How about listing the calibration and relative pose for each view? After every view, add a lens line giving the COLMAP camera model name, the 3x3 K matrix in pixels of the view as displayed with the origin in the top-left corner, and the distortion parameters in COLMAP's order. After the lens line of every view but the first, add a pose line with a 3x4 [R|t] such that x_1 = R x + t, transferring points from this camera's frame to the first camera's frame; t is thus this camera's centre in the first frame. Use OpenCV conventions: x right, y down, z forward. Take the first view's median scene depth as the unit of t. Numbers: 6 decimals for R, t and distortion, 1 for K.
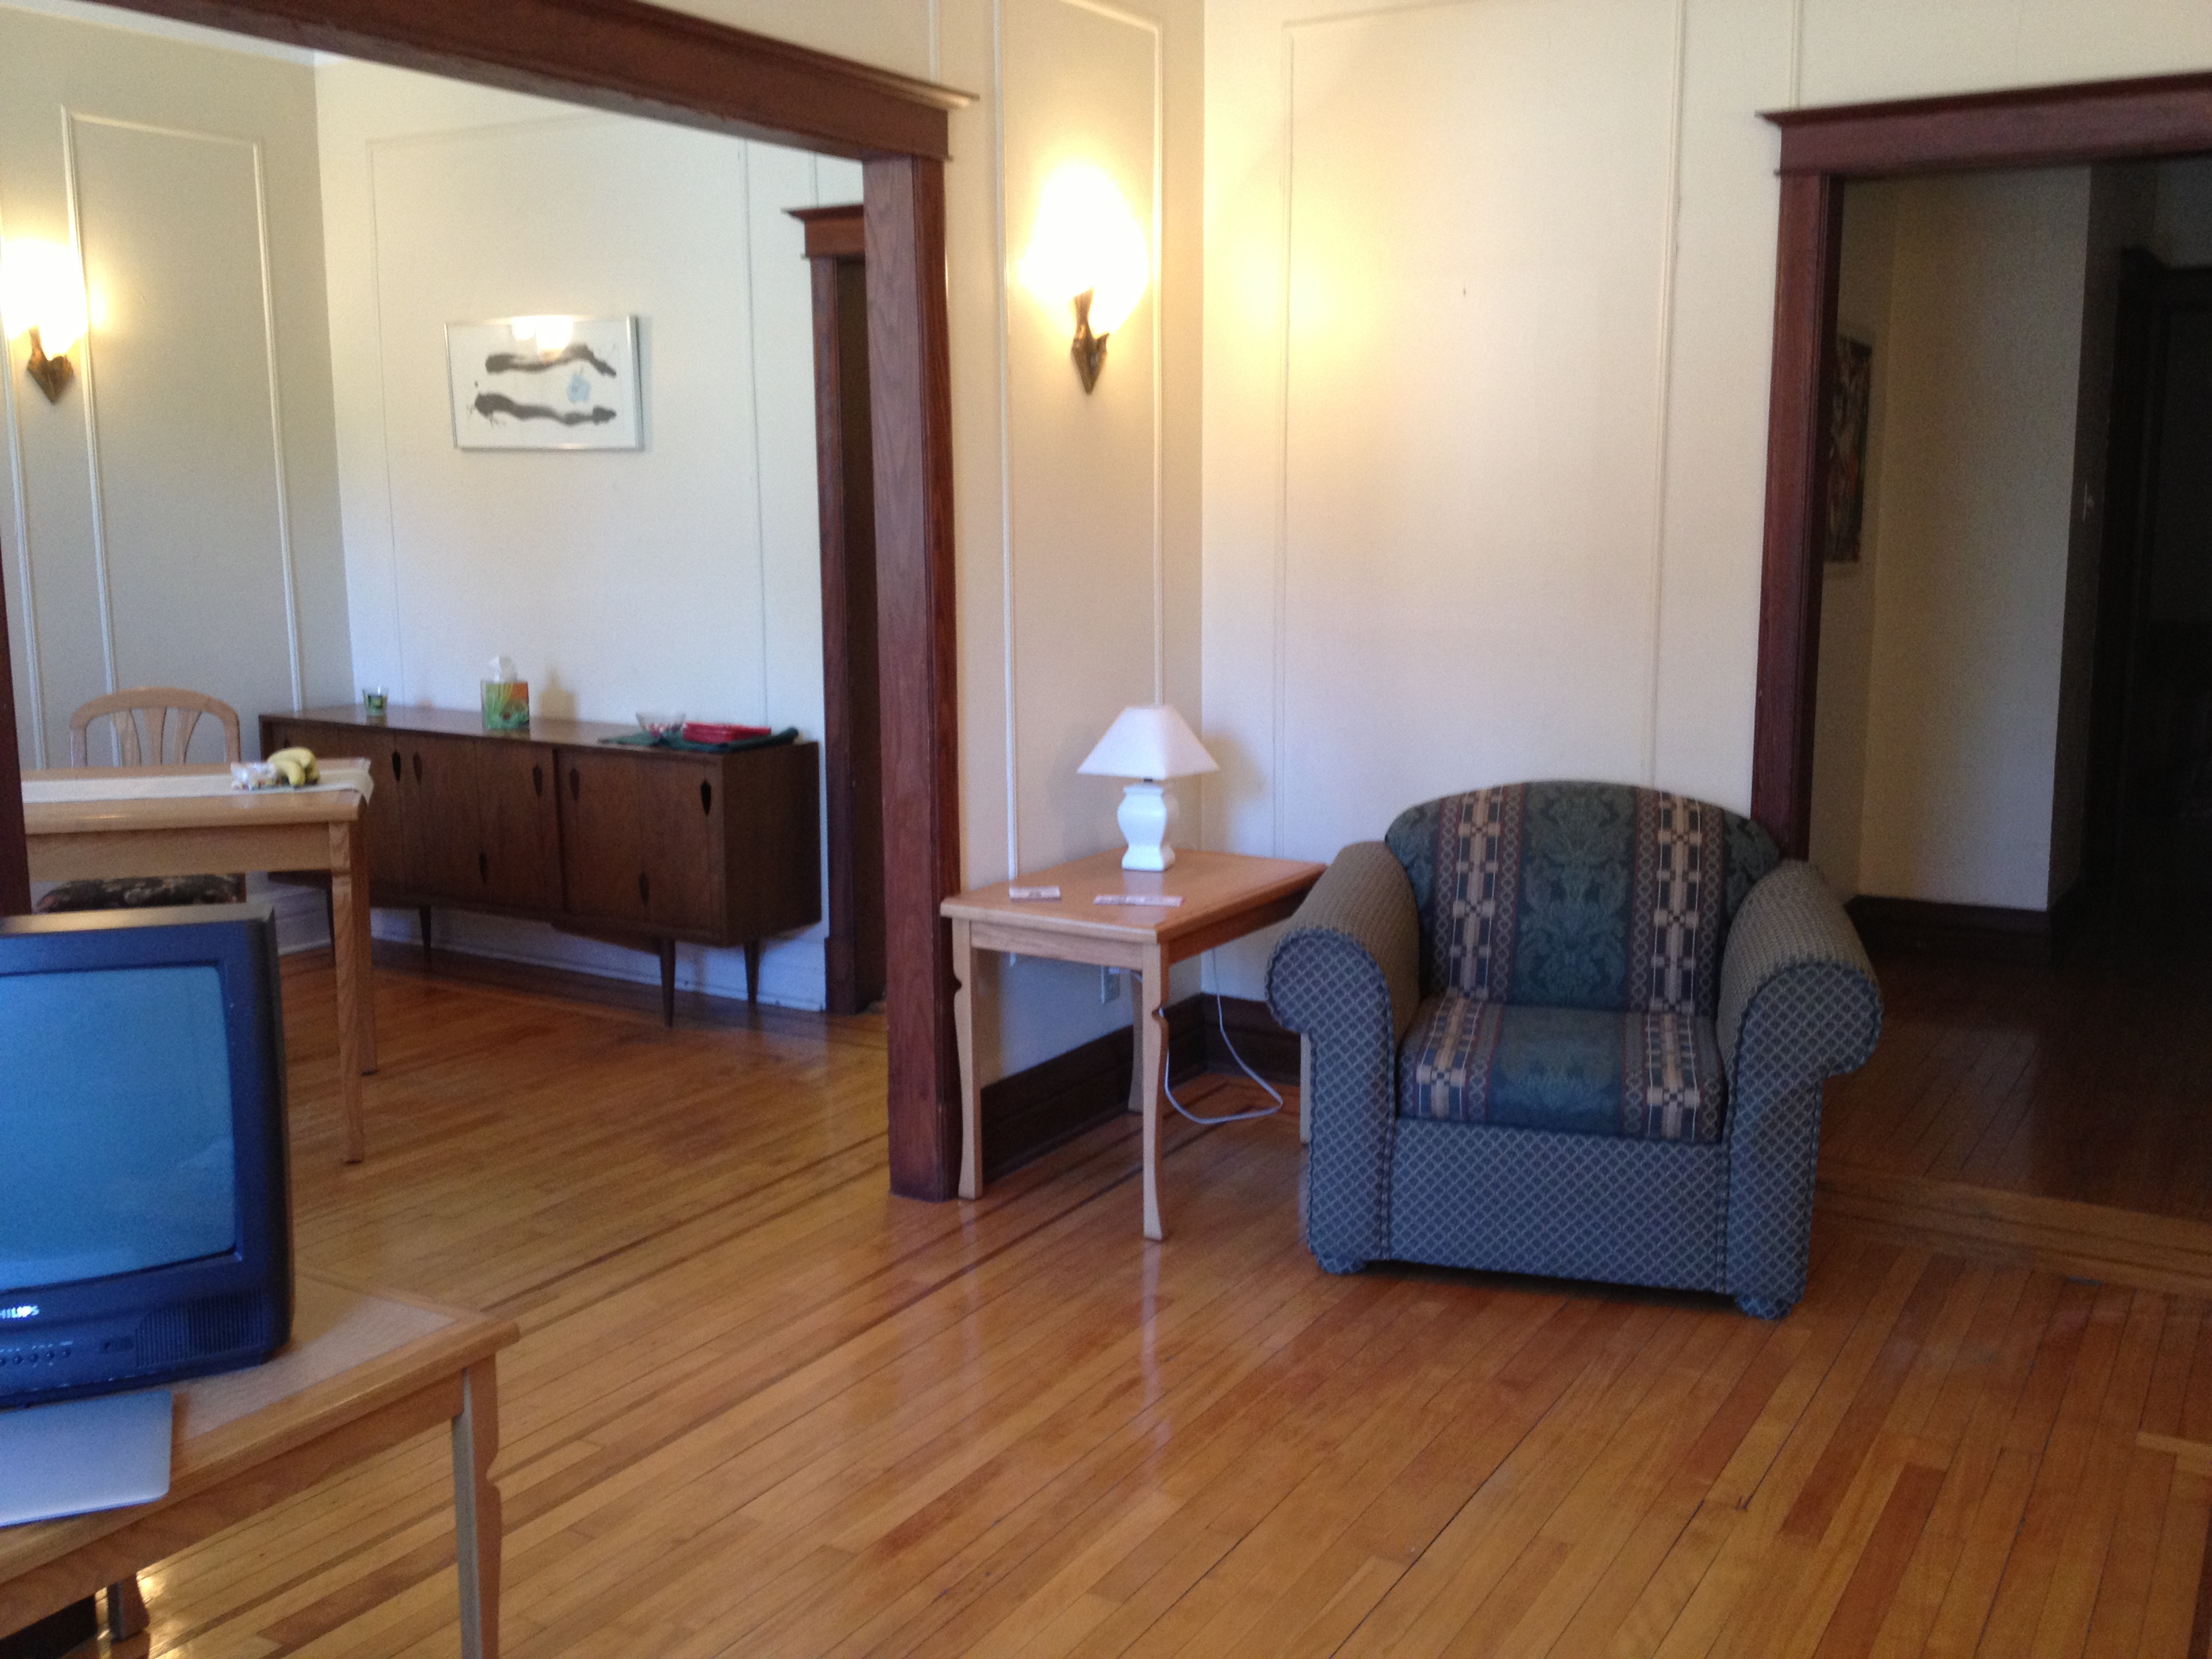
lens RADIAL K [[2031.6, 0, 1102.0], [0, 2031.6, 838.4], [0, 0, 1]] dist [-0.012394, 0.000000]
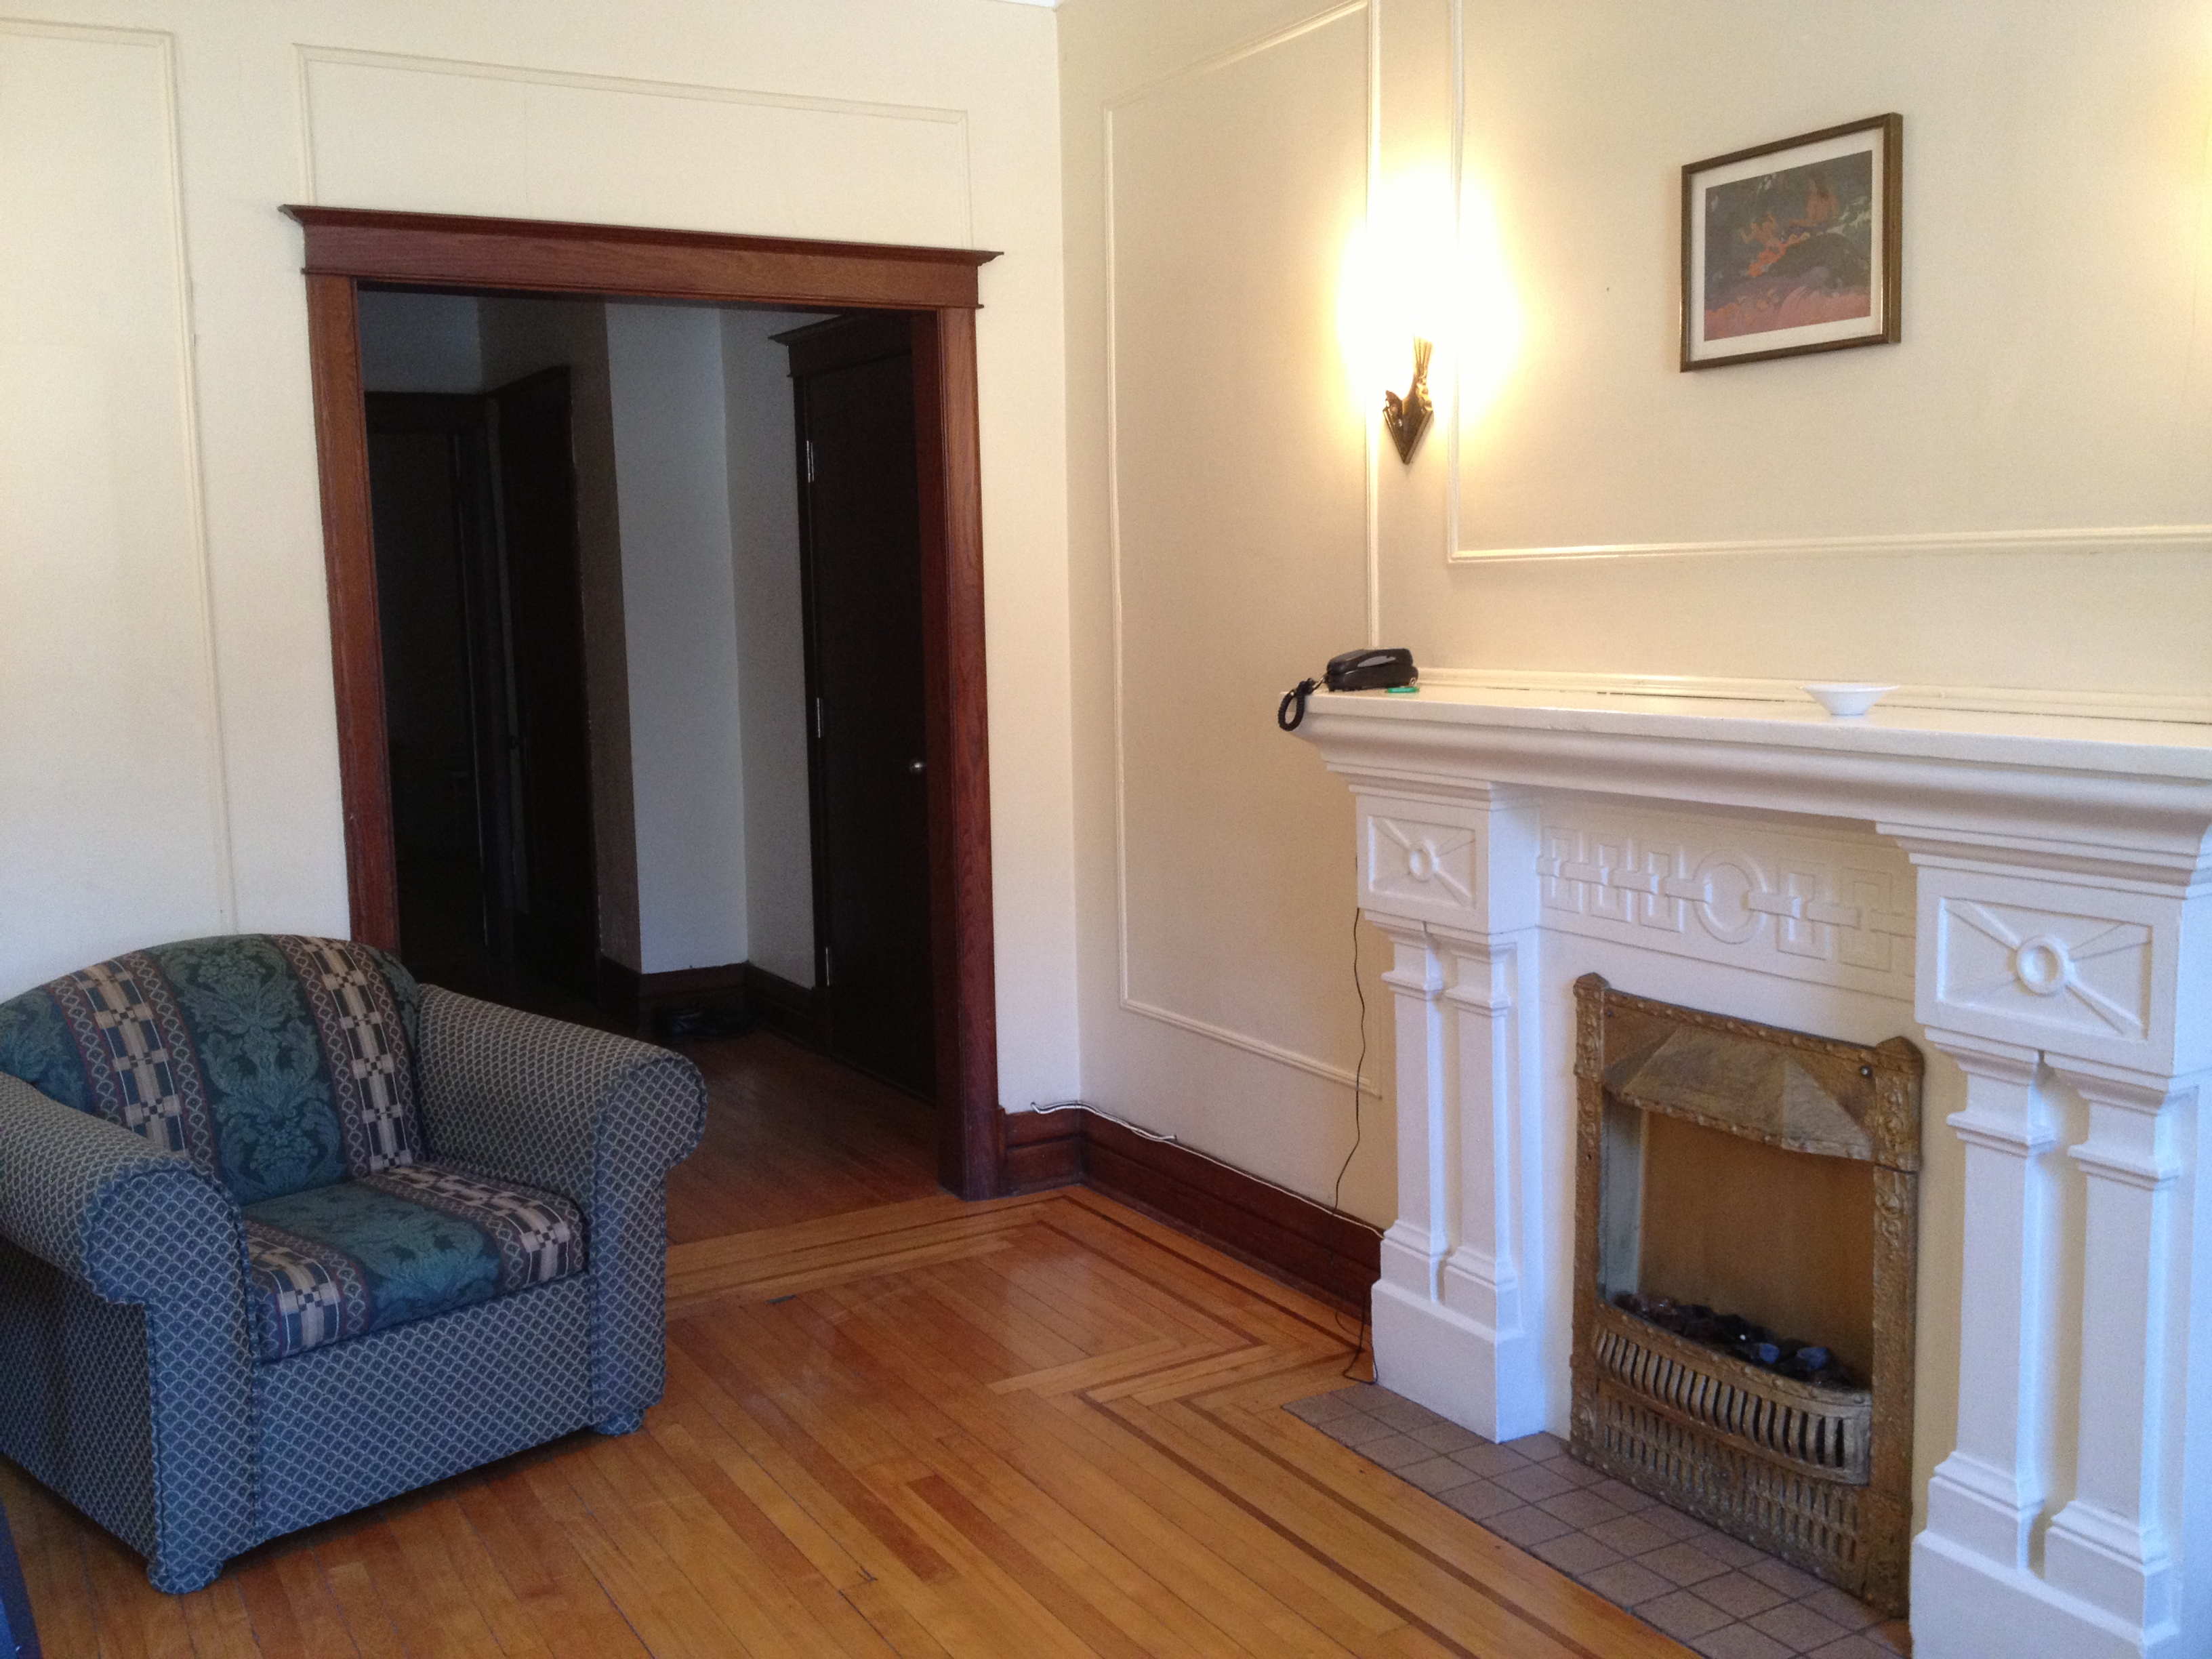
lens RADIAL K [[2031.6, 0, 1102.2], [0, 2031.6, 817.0], [0, 0, 1]] dist [-0.012394, 0.000000]
pose [[0.473966, -0.111644, 0.873437, -0.382756], [0.169652, 0.984923, 0.033834, -0.050965], [-0.864045, 0.132144, 0.485761, 0.279180]]
